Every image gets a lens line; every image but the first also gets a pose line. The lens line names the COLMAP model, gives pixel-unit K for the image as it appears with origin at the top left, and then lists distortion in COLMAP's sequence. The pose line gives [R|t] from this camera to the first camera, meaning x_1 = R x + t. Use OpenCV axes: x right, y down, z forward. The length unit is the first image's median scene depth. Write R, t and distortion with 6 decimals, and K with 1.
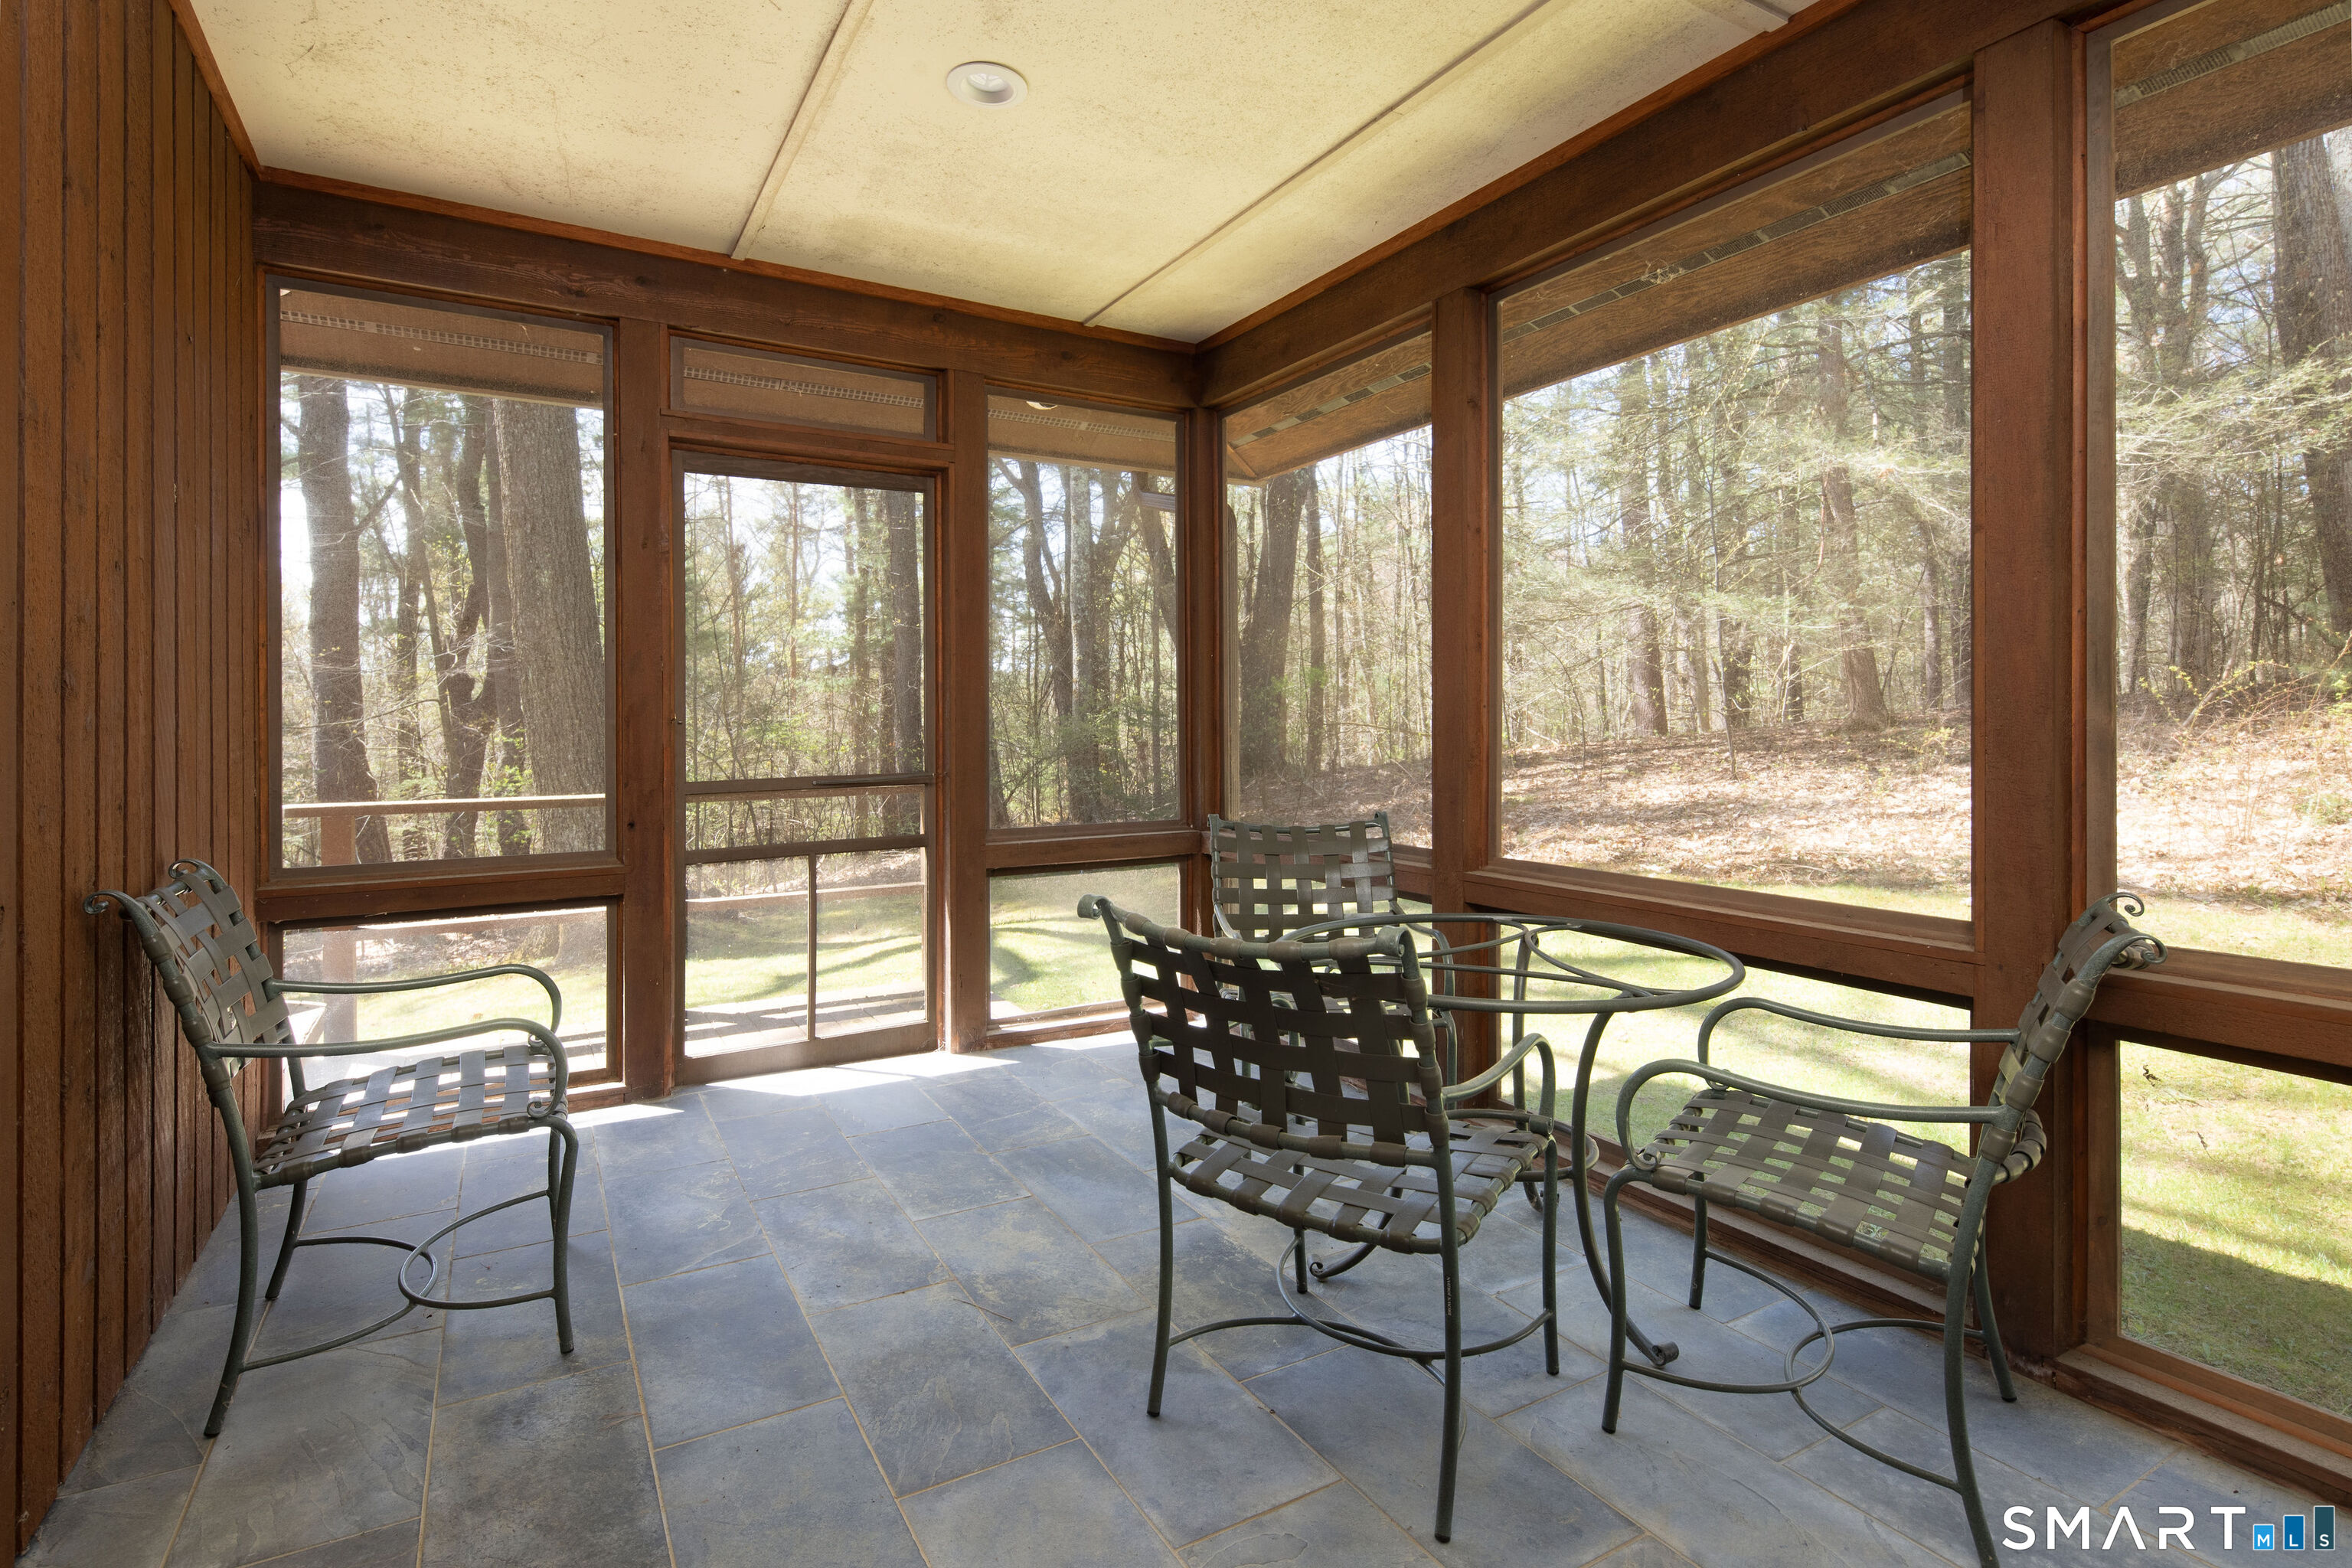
lens RADIAL K [[1173.4, 0, 1174.9], [0, 1173.4, 767.7], [0, 0, 1]] dist [0.002533, 0.000759]
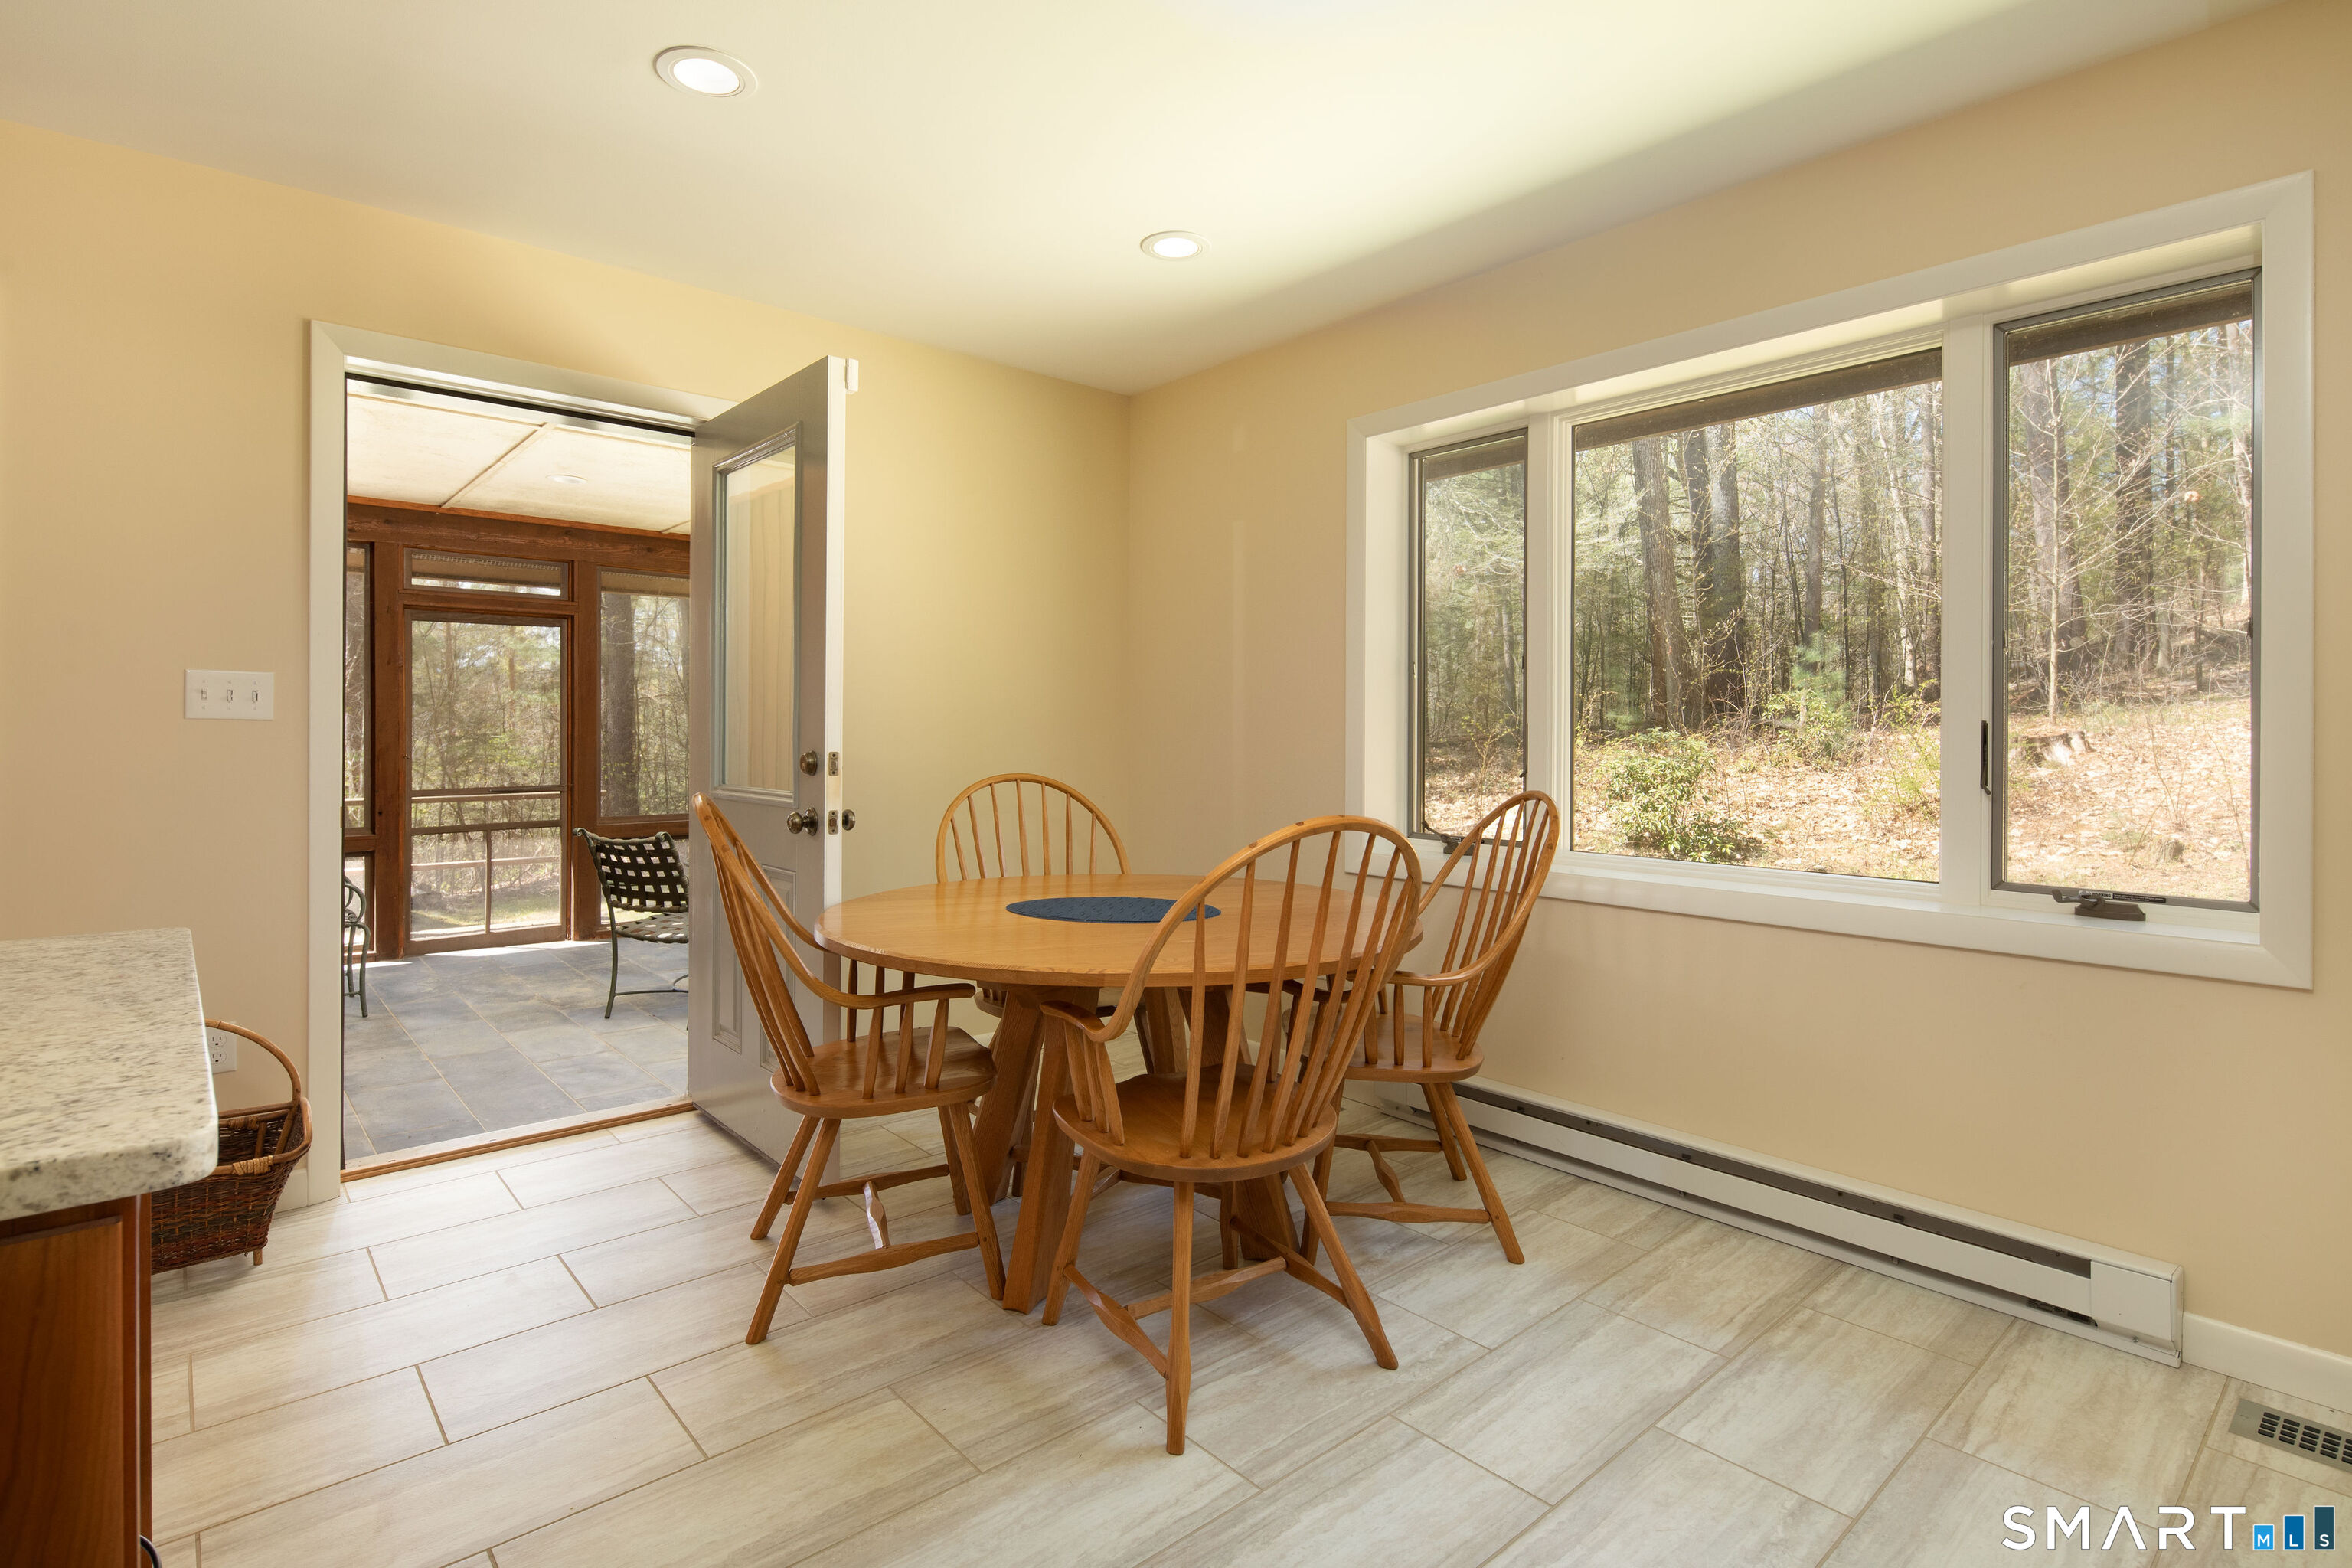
lens RADIAL K [[1173.4, 0, 1179.5], [0, 1173.4, 779.9], [0, 0, 1]] dist [0.002533, 0.000759]
pose [[0.980179, 0.003270, 0.198085, 0.394454], [-0.002819, 0.999993, -0.002559, -0.001745], [-0.198092, 0.001950, 0.980181, -1.035653]]
